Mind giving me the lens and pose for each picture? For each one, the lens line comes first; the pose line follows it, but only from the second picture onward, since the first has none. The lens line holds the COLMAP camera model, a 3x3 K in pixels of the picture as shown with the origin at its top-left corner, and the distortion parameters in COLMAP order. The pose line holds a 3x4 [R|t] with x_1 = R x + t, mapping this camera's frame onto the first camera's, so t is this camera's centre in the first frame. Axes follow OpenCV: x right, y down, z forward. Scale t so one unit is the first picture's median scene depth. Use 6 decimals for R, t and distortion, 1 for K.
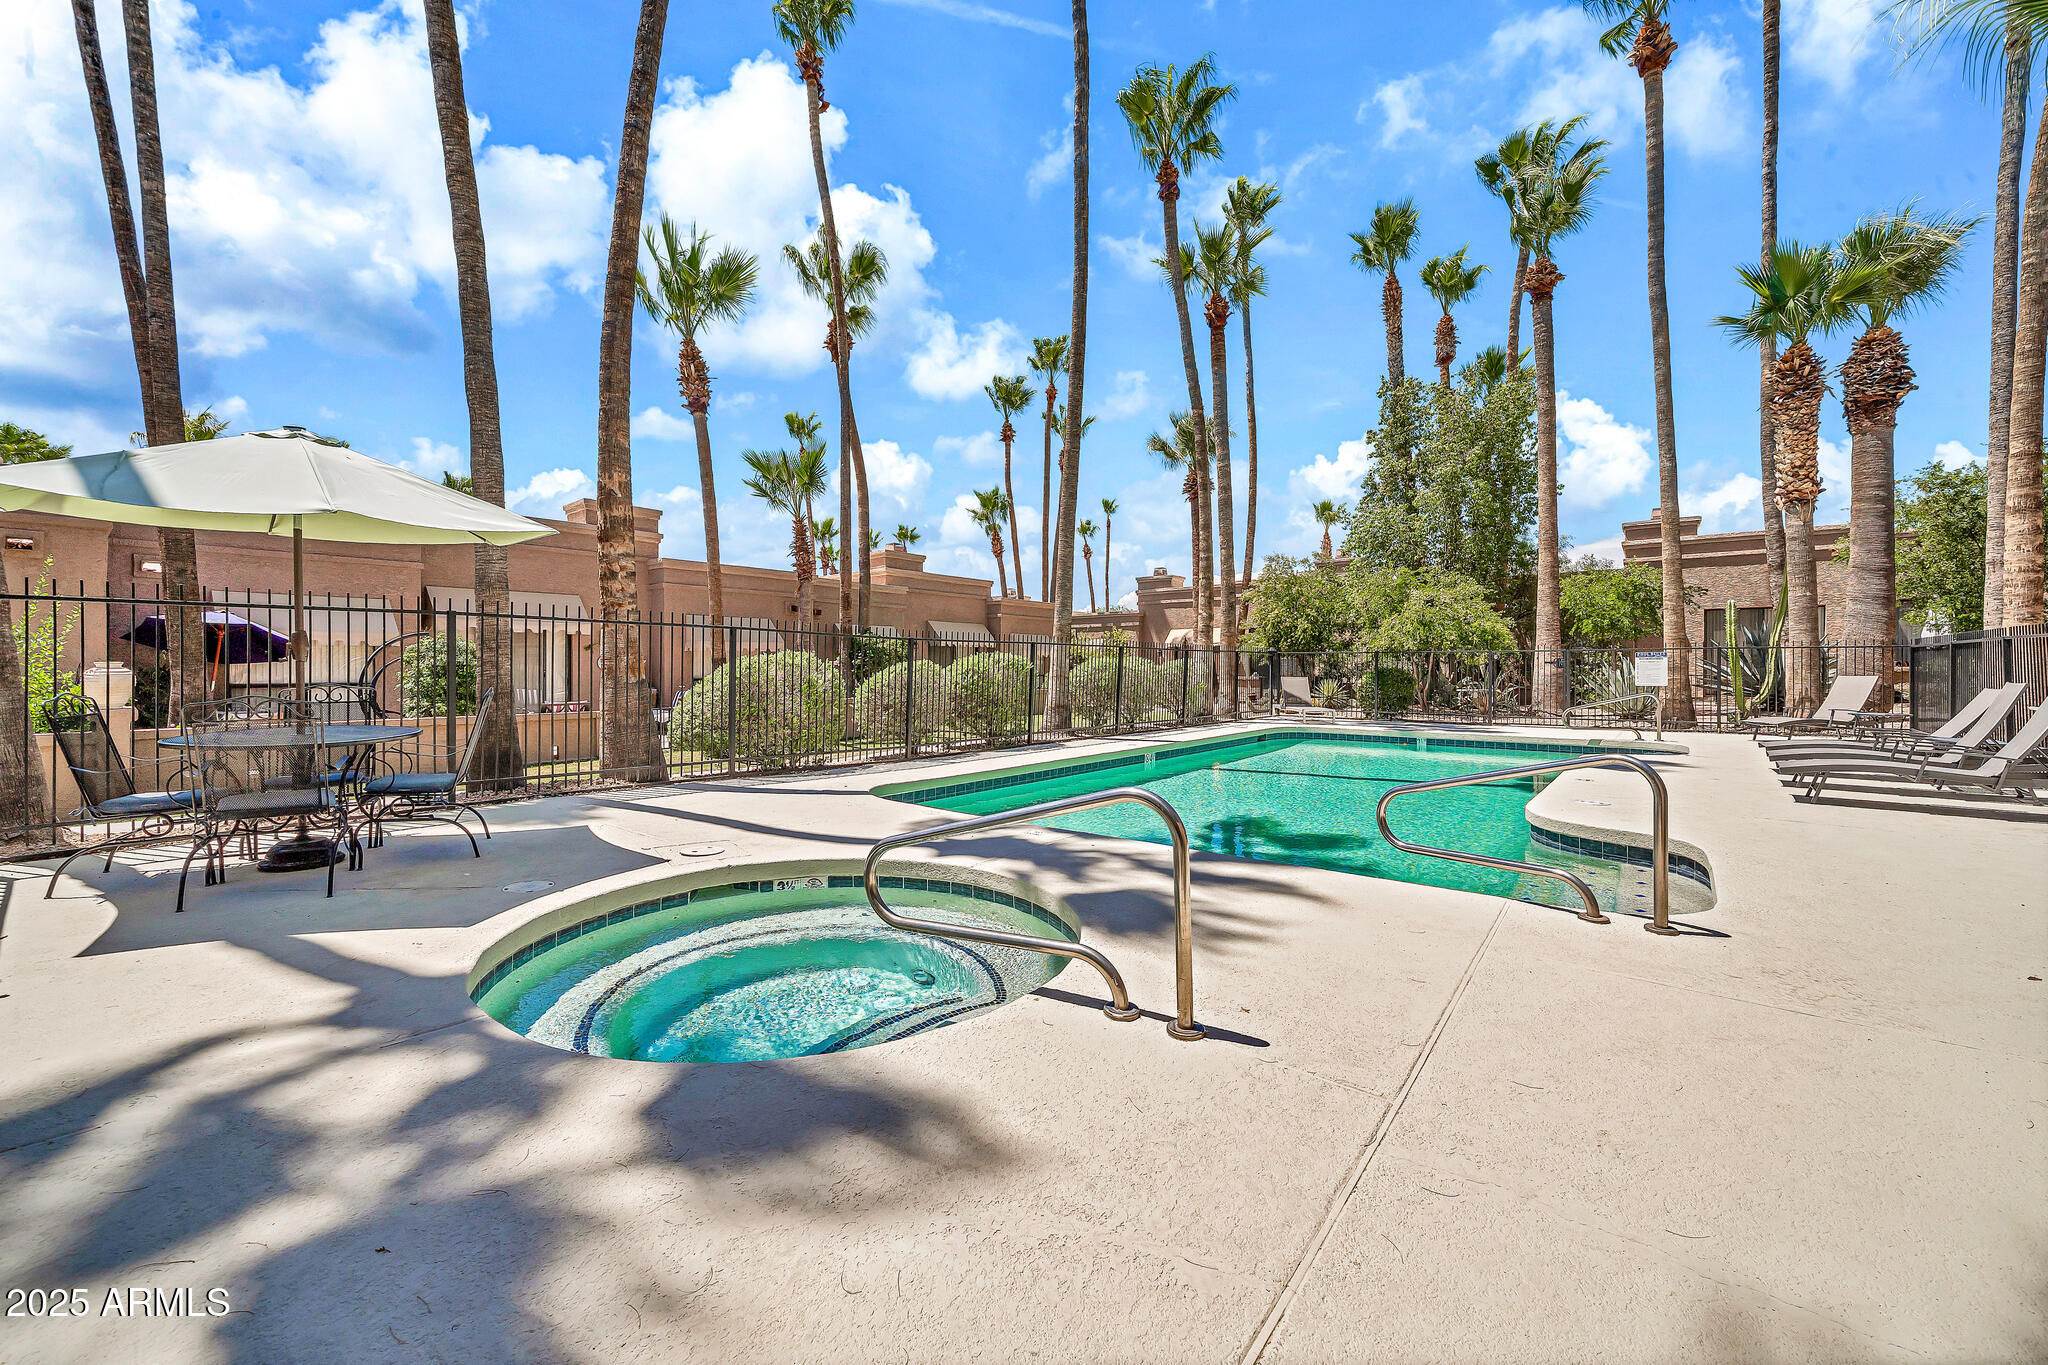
lens RADIAL K [[754.0, 0, 1009.8], [0, 754.0, 672.2], [0, 0, 1]] dist [-0.003277, 0.000643]
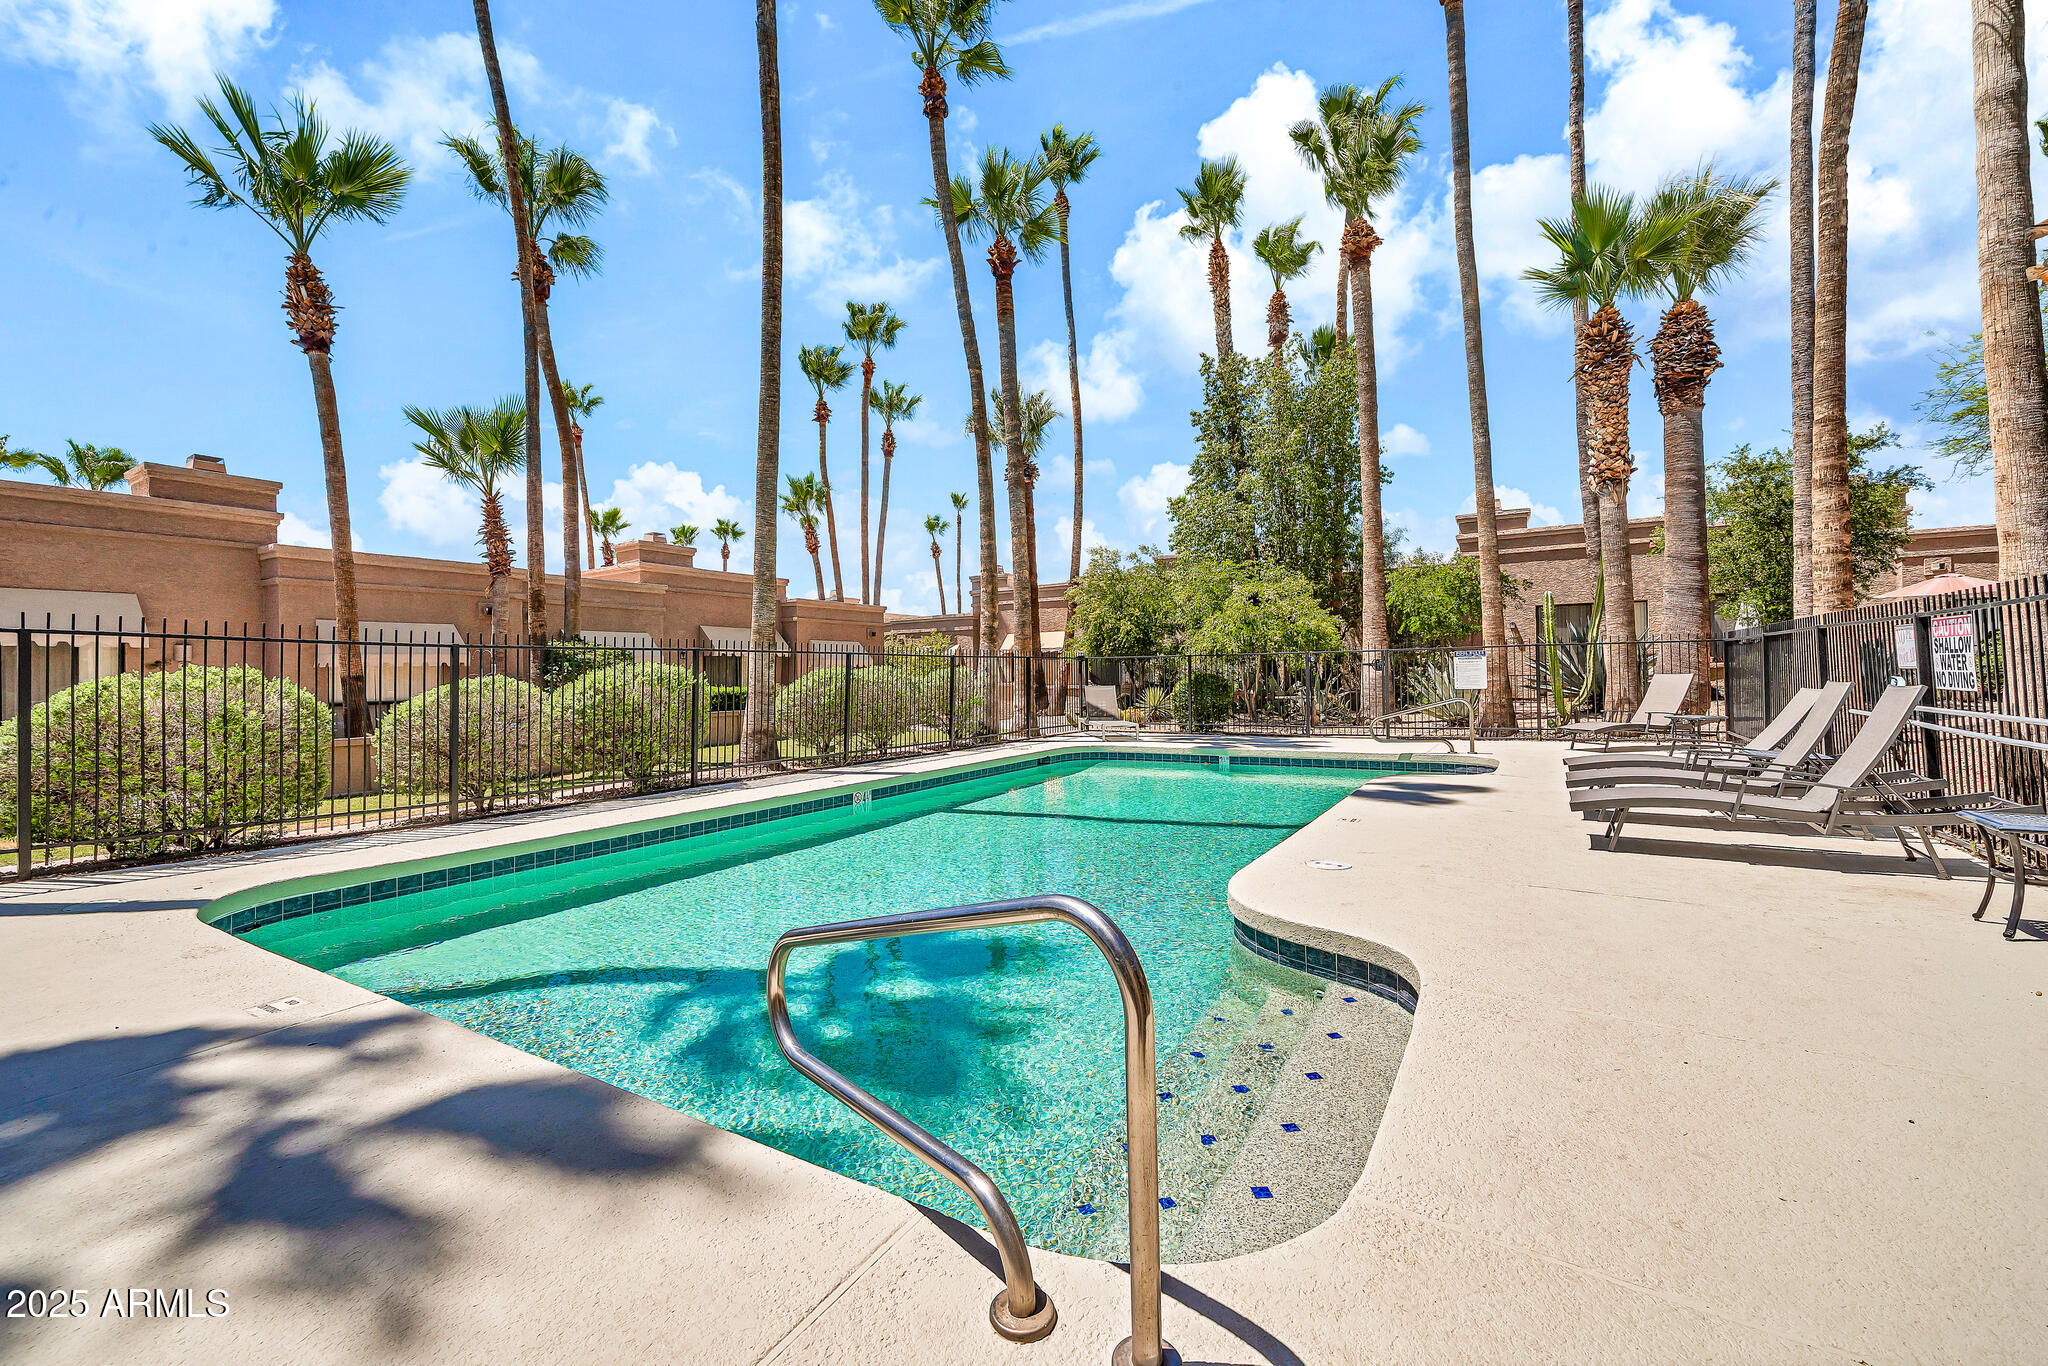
lens RADIAL K [[778.7, 0, 1016.5], [0, 778.7, 671.7], [0, 0, 1]] dist [-0.000343, -0.000161]
pose [[0.990830, -0.017313, 0.134002, 0.184955], [0.019035, 0.999752, -0.011583, -0.001601], [-0.133768, 0.014028, 0.990913, 0.150241]]
